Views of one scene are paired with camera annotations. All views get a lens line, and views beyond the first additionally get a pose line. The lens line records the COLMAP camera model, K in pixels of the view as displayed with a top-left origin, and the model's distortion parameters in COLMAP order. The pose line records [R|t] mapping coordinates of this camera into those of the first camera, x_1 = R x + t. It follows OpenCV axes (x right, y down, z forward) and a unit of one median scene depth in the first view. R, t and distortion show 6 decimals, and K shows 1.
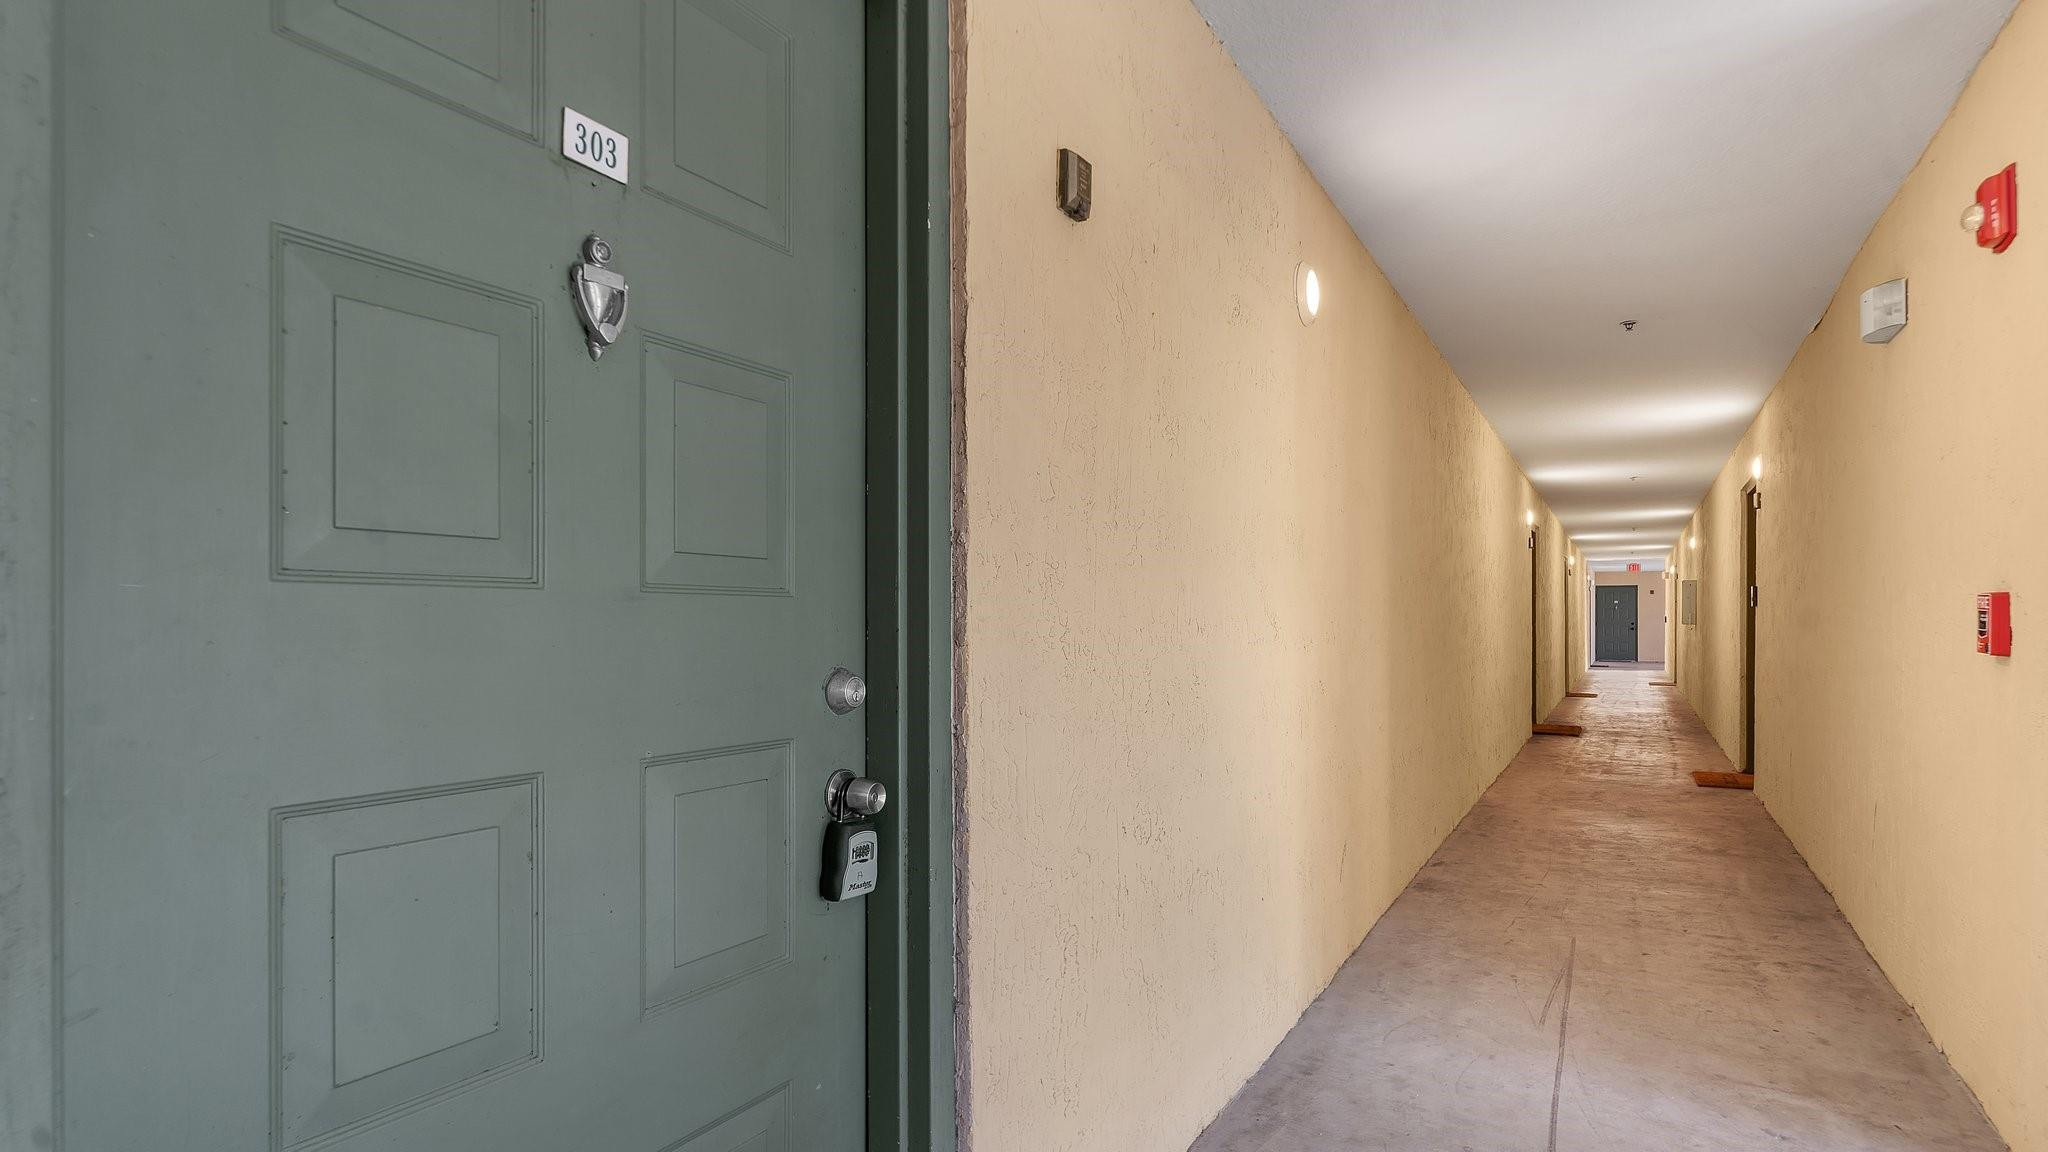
lens RADIAL K [[1013.3, 0, 1025.7], [0, 1013.3, 618.8], [0, 0, 1]] dist [-0.000625, -0.000692]
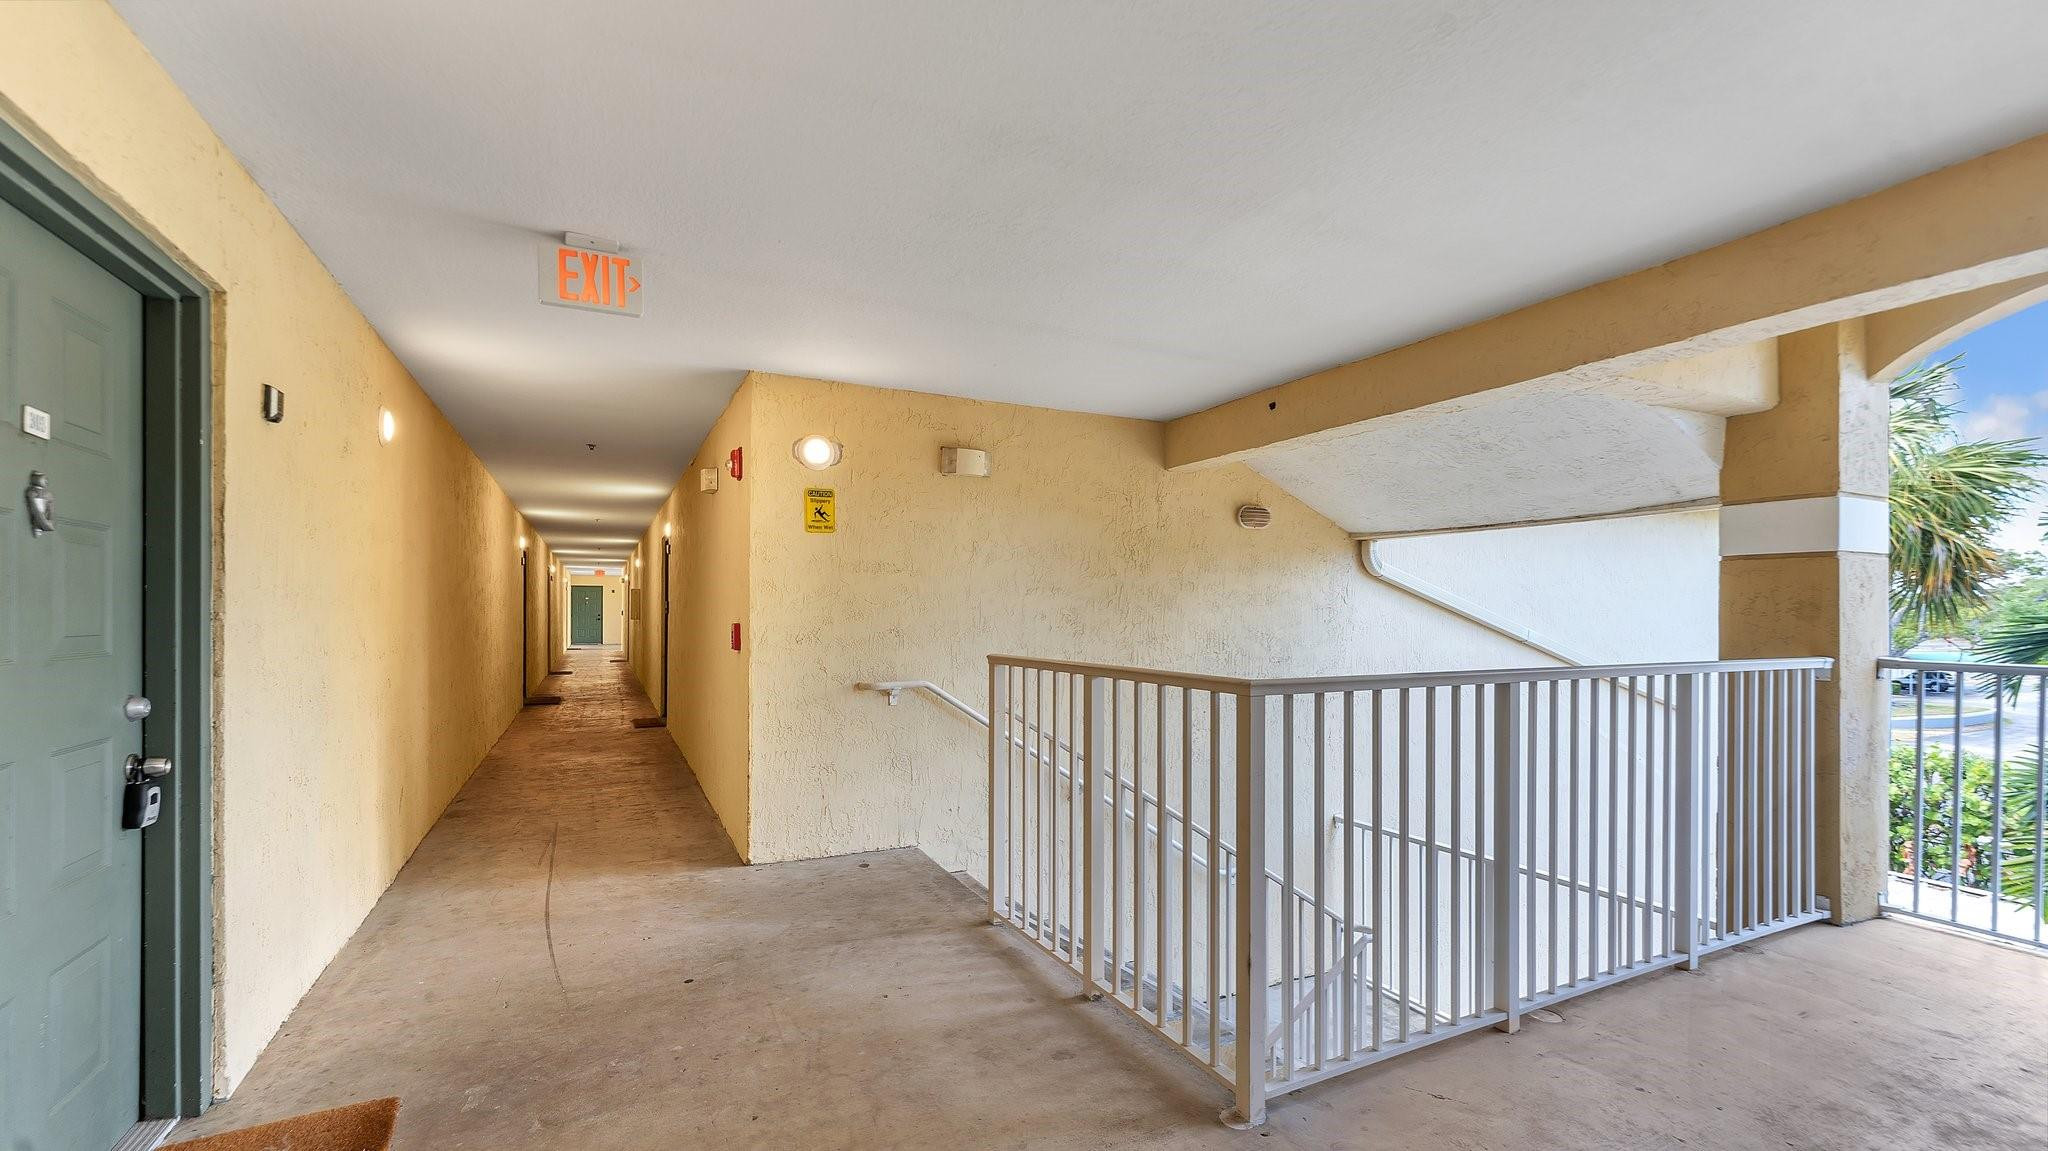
lens RADIAL K [[843.6, 0, 1018.4], [0, 843.6, 611.1], [0, 0, 1]] dist [0.000524, -0.000588]
pose [[0.540560, 0.000693, 0.841305, -0.191853], [-0.004196, 0.999989, 0.001872, -0.033835], [-0.841295, -0.004542, 0.540557, -0.343475]]
